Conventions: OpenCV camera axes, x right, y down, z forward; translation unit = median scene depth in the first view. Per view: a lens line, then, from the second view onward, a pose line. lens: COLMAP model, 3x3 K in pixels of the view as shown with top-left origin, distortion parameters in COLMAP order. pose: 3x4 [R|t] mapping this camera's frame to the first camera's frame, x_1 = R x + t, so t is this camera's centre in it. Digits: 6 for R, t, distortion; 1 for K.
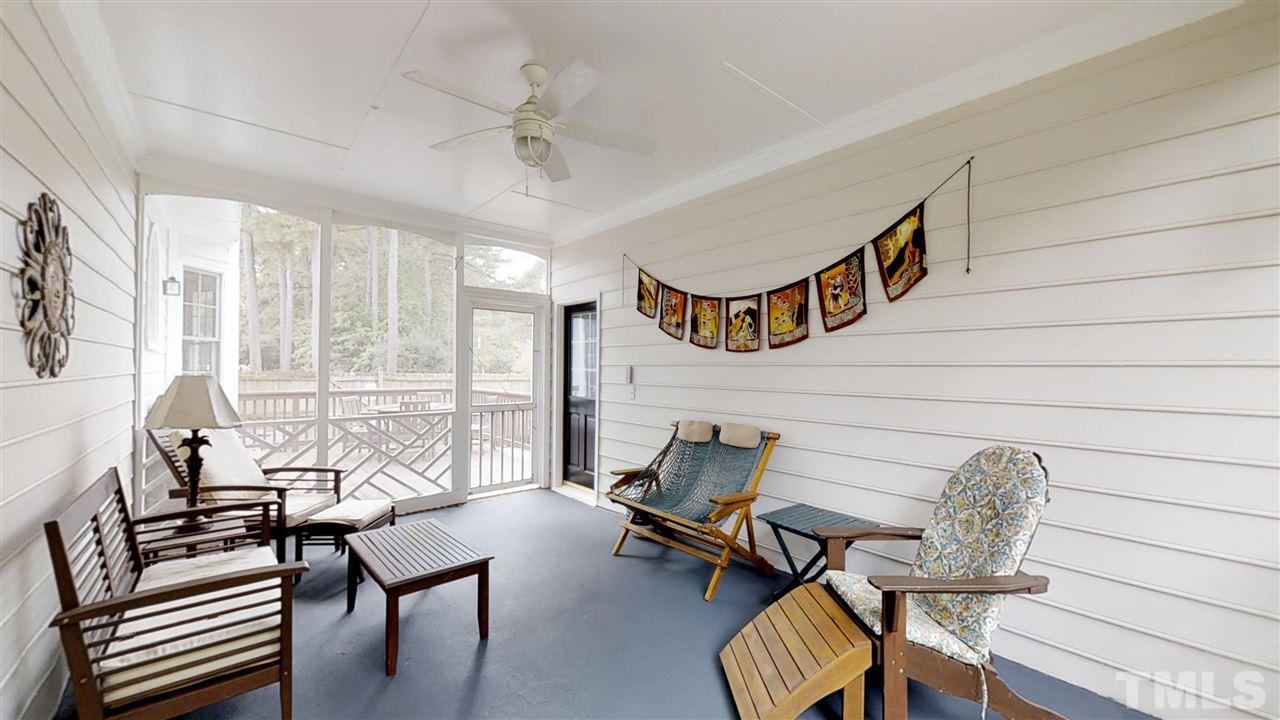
lens RADIAL K [[494.8, 0, 639.7], [0, 494.8, 360.7], [0, 0, 1]] dist [-0.003639, -0.000025]
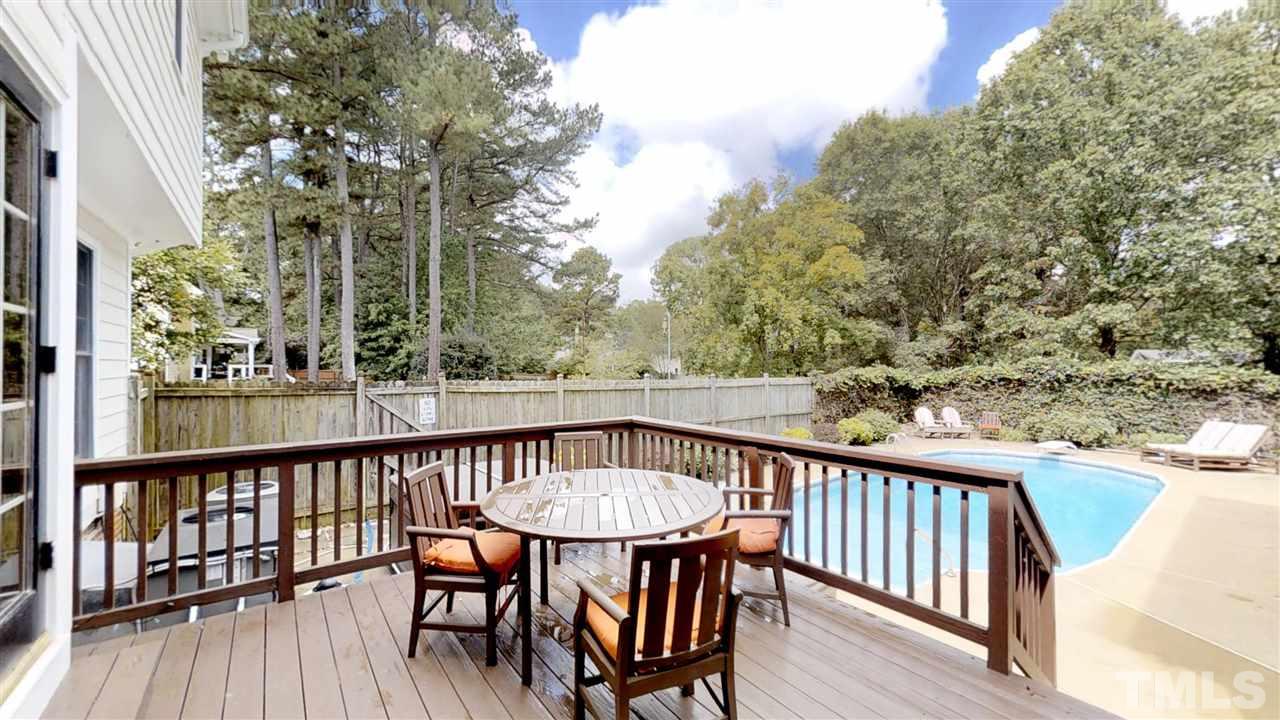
lens RADIAL K [[494.8, 0, 642.5], [0, 494.8, 358.8], [0, 0, 1]] dist [-0.003639, -0.000025]
pose [[0.998937, -0.005300, -0.045798, -0.095032], [0.005411, 0.999983, 0.002300, -0.001046], [0.045785, -0.002546, 0.998948, 0.153180]]
